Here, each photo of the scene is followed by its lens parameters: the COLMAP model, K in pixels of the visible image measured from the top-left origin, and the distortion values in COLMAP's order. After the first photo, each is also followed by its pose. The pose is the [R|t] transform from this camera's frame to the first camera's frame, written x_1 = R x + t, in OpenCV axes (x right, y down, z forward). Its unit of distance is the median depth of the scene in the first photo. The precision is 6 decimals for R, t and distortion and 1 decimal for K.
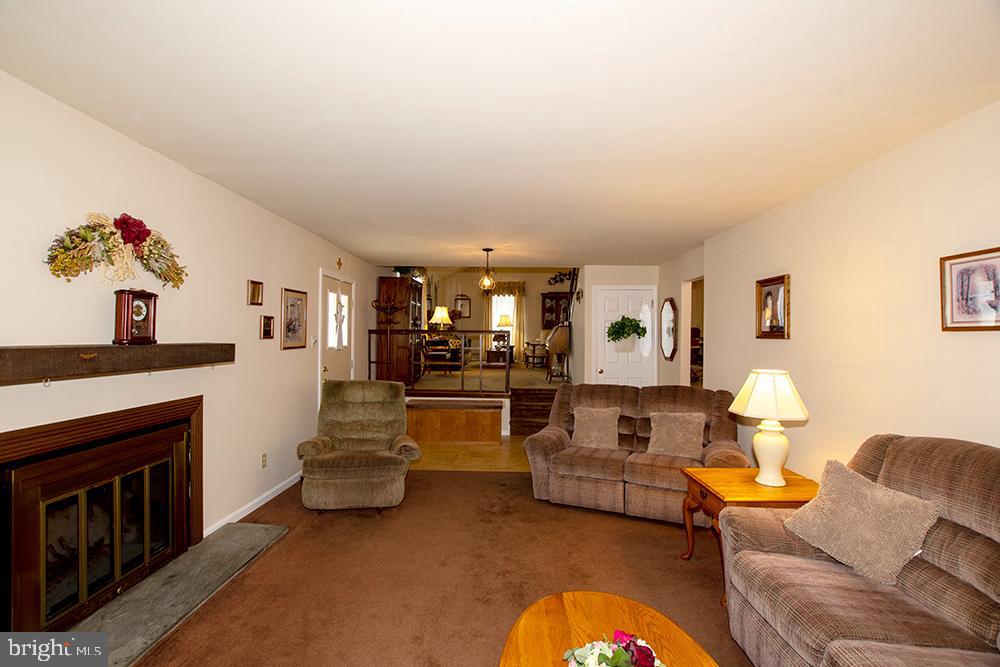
lens RADIAL K [[435.9, 0, 491.3], [0, 435.9, 334.7], [0, 0, 1]] dist [-0.016560, 0.000310]
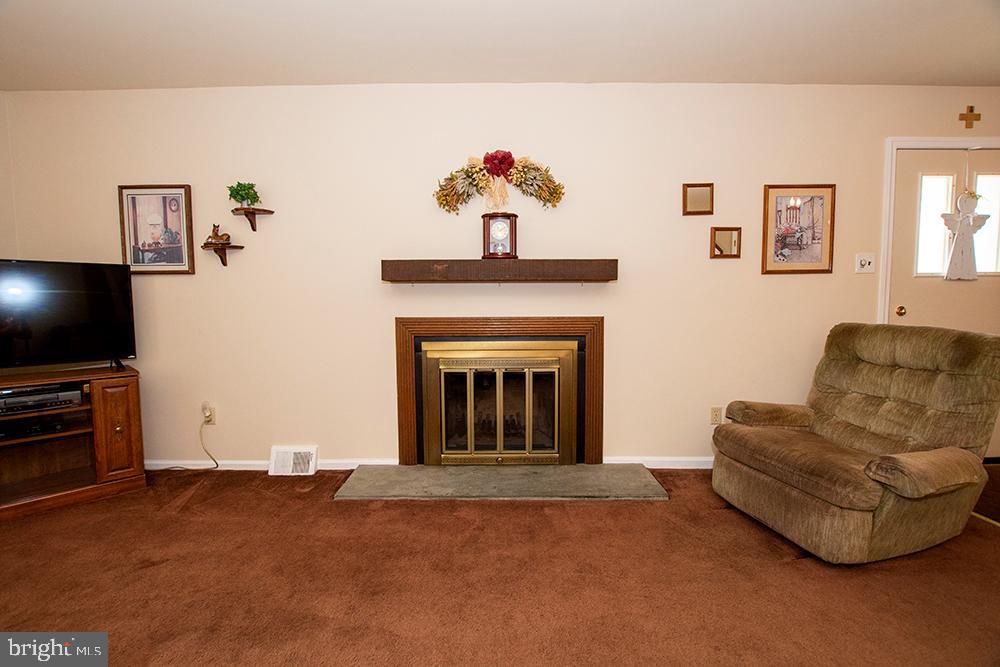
lens RADIAL K [[435.9, 0, 491.3], [0, 435.9, 334.7], [0, 0, 1]] dist [-0.016560, 0.000310]
pose [[0.032739, 0.051472, -0.998138, 0.247683], [0.006376, 0.998642, 0.051708, 0.108993], [0.999444, -0.008057, 0.032366, 0.613502]]
